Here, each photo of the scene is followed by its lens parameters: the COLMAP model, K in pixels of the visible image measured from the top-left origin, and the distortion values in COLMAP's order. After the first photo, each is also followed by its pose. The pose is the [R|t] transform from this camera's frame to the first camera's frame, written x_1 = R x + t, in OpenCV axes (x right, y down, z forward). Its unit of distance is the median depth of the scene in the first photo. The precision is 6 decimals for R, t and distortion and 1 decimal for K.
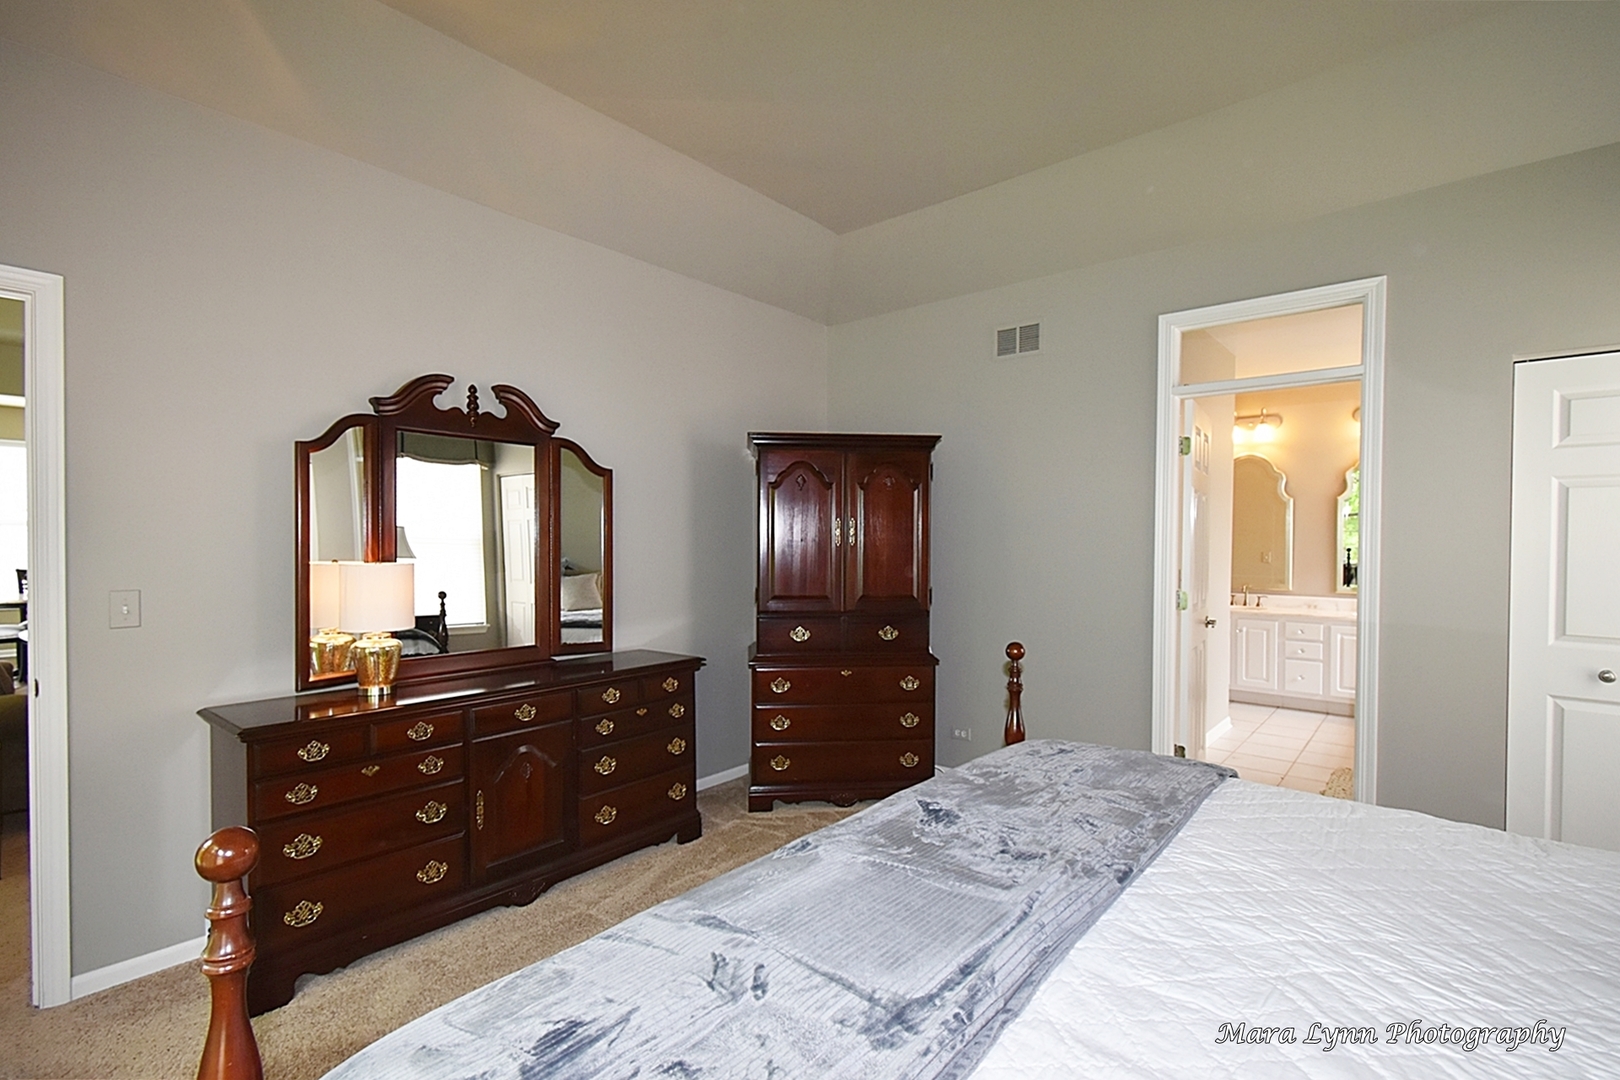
lens RADIAL K [[718.5, 0, 813.6], [0, 718.5, 545.9], [0, 0, 1]] dist [0.000703, 0.000049]
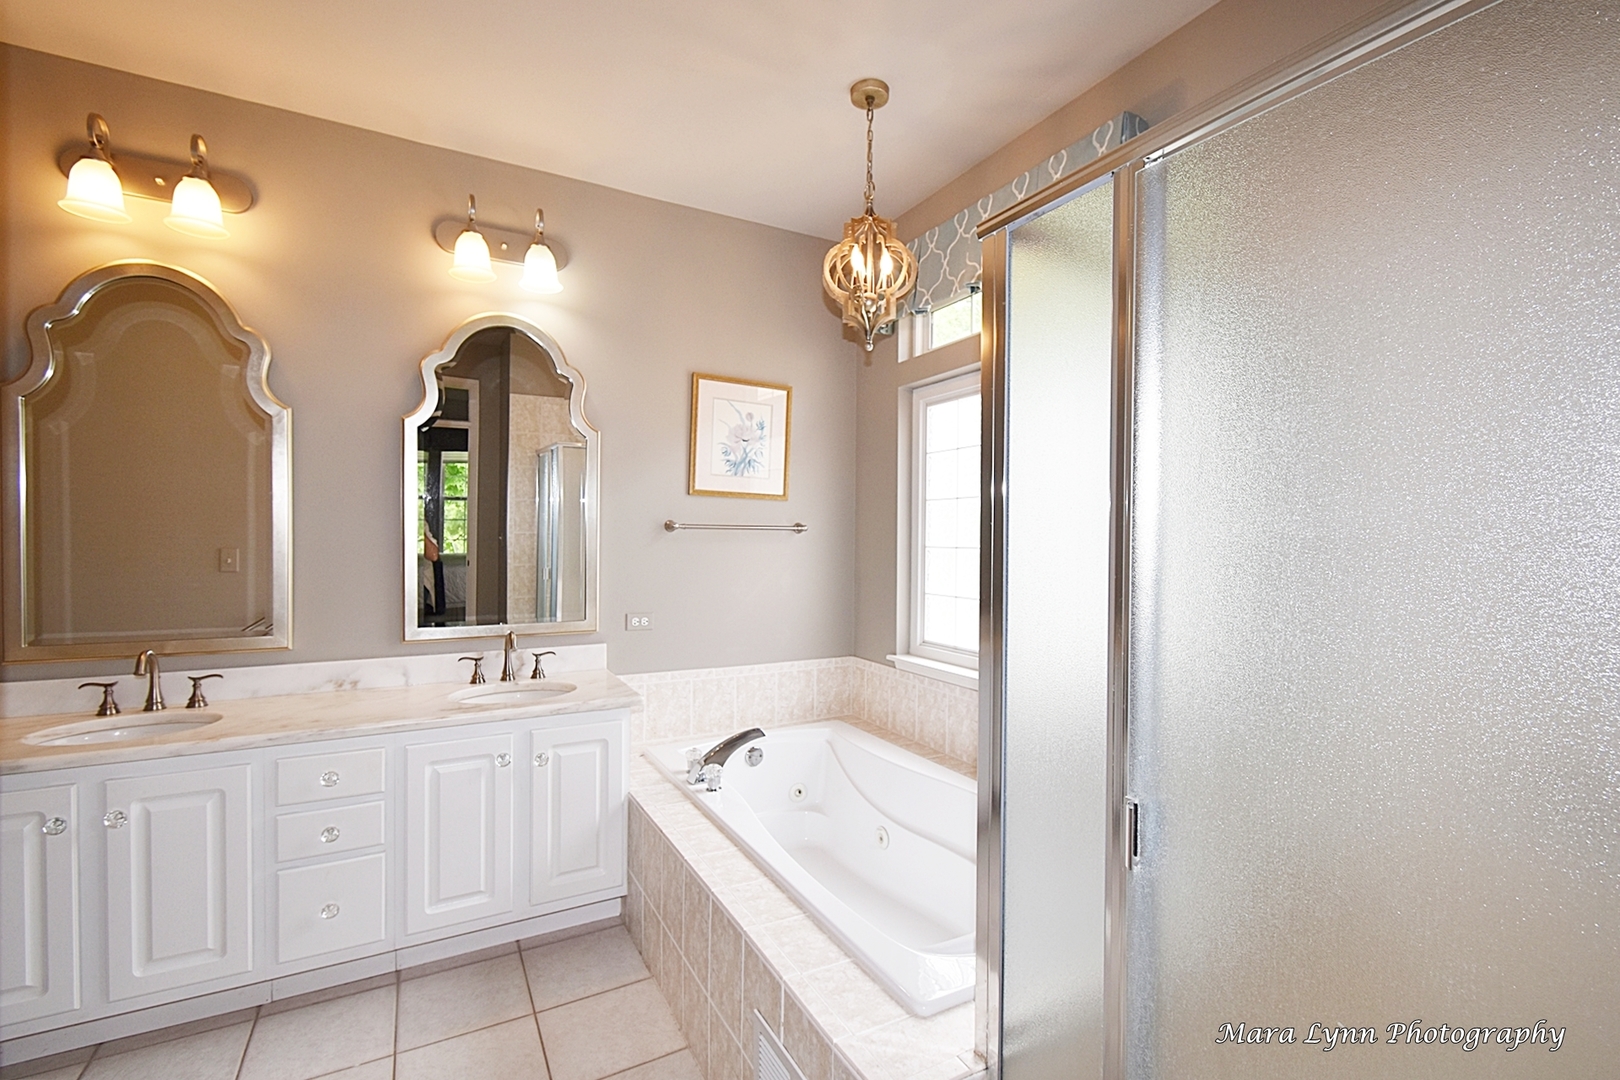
lens RADIAL K [[718.5, 0, 813.6], [0, 718.5, 545.9], [0, 0, 1]] dist [0.000703, 0.000049]
pose [[0.331474, -0.013661, 0.943365, 0.395402], [0.010134, 0.999889, 0.010919, 0.005284], [-0.943410, 0.005941, 0.331576, 0.607853]]
